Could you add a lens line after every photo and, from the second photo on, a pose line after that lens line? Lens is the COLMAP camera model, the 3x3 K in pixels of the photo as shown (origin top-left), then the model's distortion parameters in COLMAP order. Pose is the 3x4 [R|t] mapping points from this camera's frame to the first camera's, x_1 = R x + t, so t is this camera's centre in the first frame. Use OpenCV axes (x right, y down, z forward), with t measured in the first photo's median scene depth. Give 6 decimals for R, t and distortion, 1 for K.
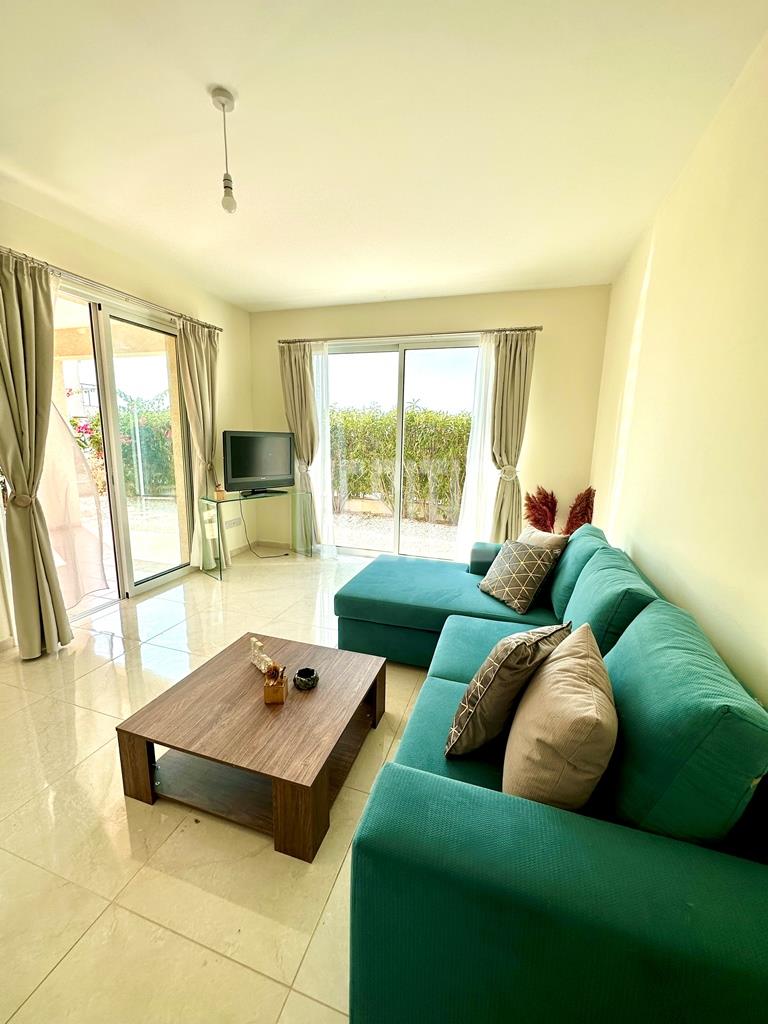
lens RADIAL K [[408.9, 0, 386.1], [0, 408.9, 508.3], [0, 0, 1]] dist [-0.003497, 0.001785]
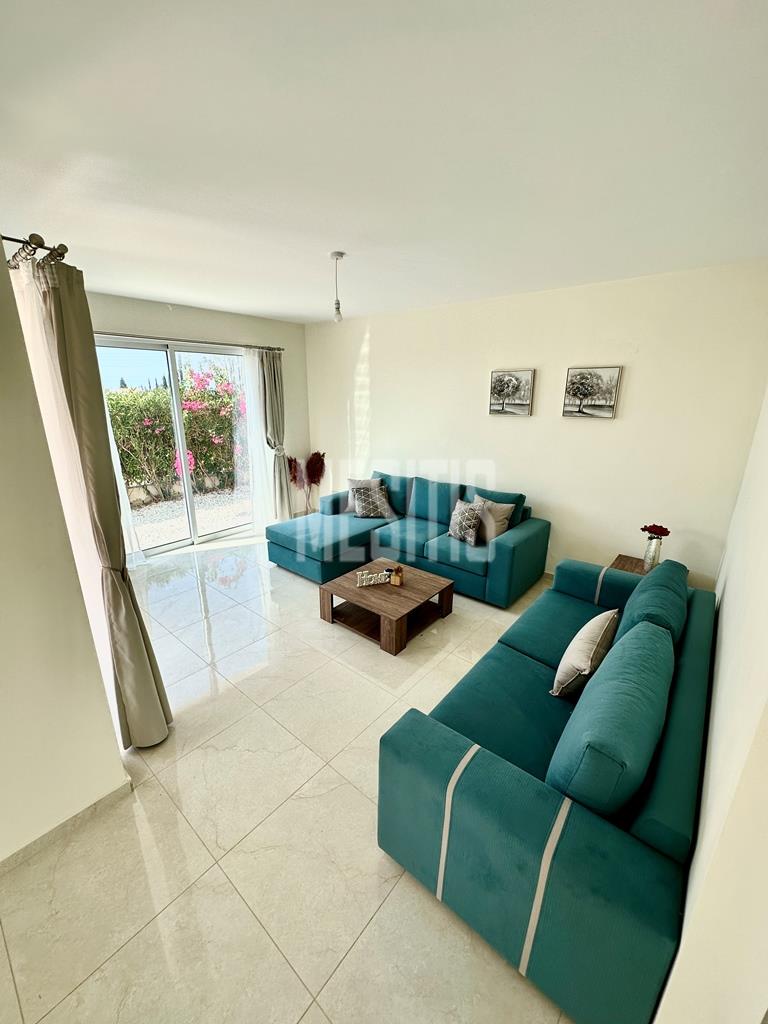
lens RADIAL K [[408.9, 0, 382.9], [0, 408.9, 509.4], [0, 0, 1]] dist [-0.003497, 0.001785]
pose [[0.375711, -0.278254, 0.883978, -0.882835], [0.176728, 0.957868, 0.226399, -0.149638], [-0.909730, 0.071163, 0.409056, 0.108720]]
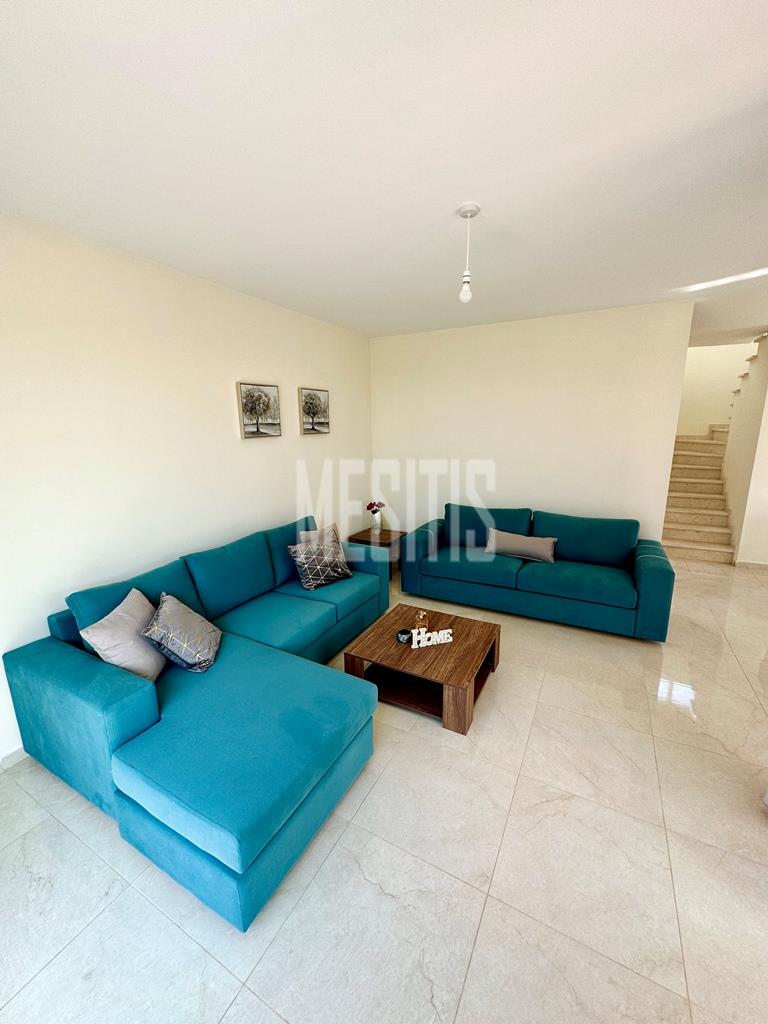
lens RADIAL K [[408.9, 0, 383.2], [0, 408.9, 508.0], [0, 0, 1]] dist [-0.003497, 0.001785]
pose [[-0.982687, -0.053748, 0.177305, -0.191040], [0.019022, 0.922668, 0.385125, -0.281199], [-0.184293, 0.381830, -0.905672, 1.038487]]
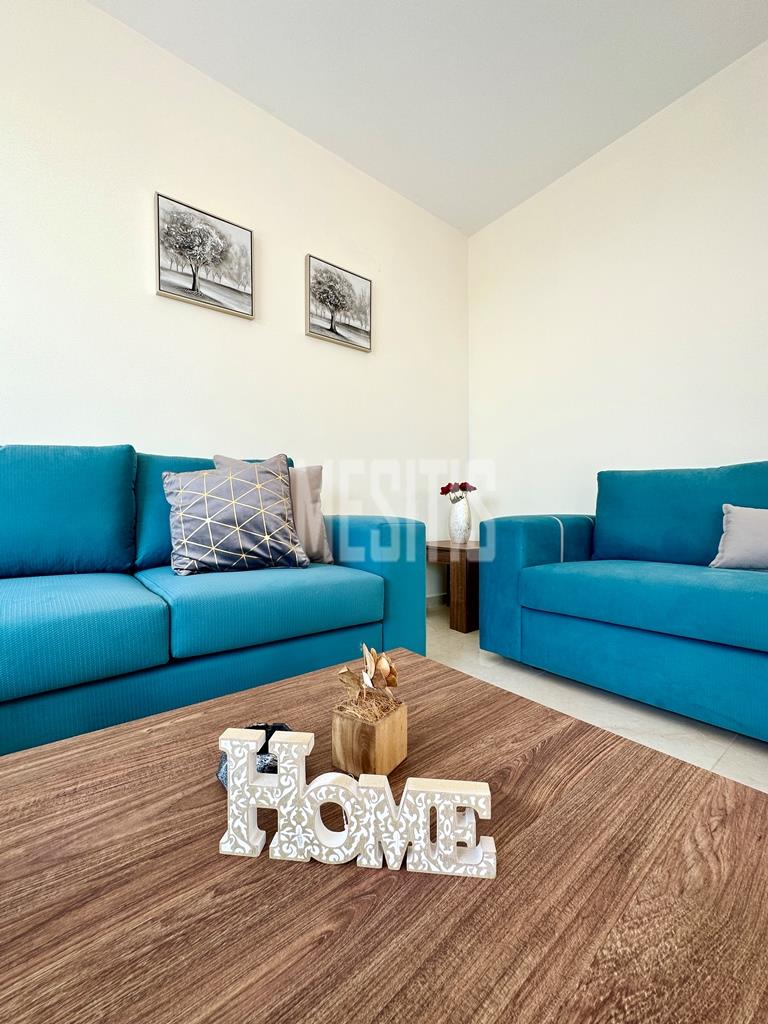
lens RADIAL K [[408.9, 0, 384.4], [0, 408.9, 510.6], [0, 0, 1]] dist [-0.003497, 0.001785]
pose [[-0.825924, -0.026525, 0.563157, -0.228233], [0.084921, 0.981643, 0.170781, 0.089219], [-0.557349, 0.188876, -0.808510, 0.552067]]
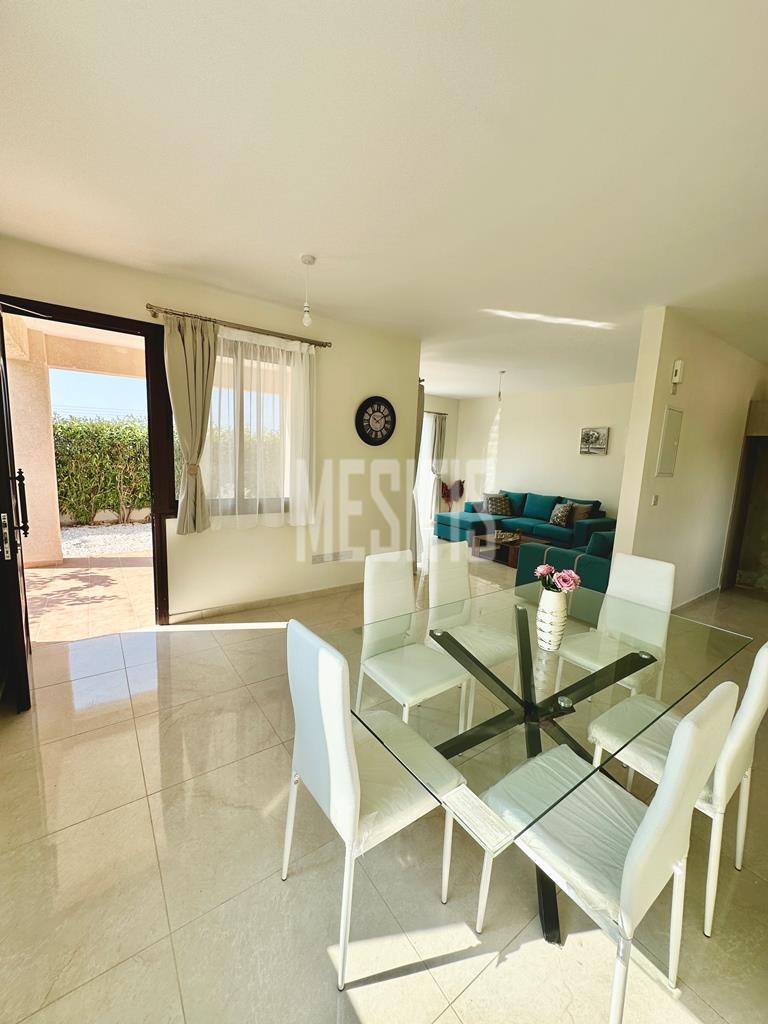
lens RADIAL K [[408.9, 0, 377.9], [0, 408.9, 512.6], [0, 0, 1]] dist [-0.003497, 0.001785]
pose [[0.600769, -0.108645, 0.792005, -1.710986], [0.115690, 0.992108, 0.048338, -0.031336], [-0.791007, 0.062587, 0.608597, -0.092805]]
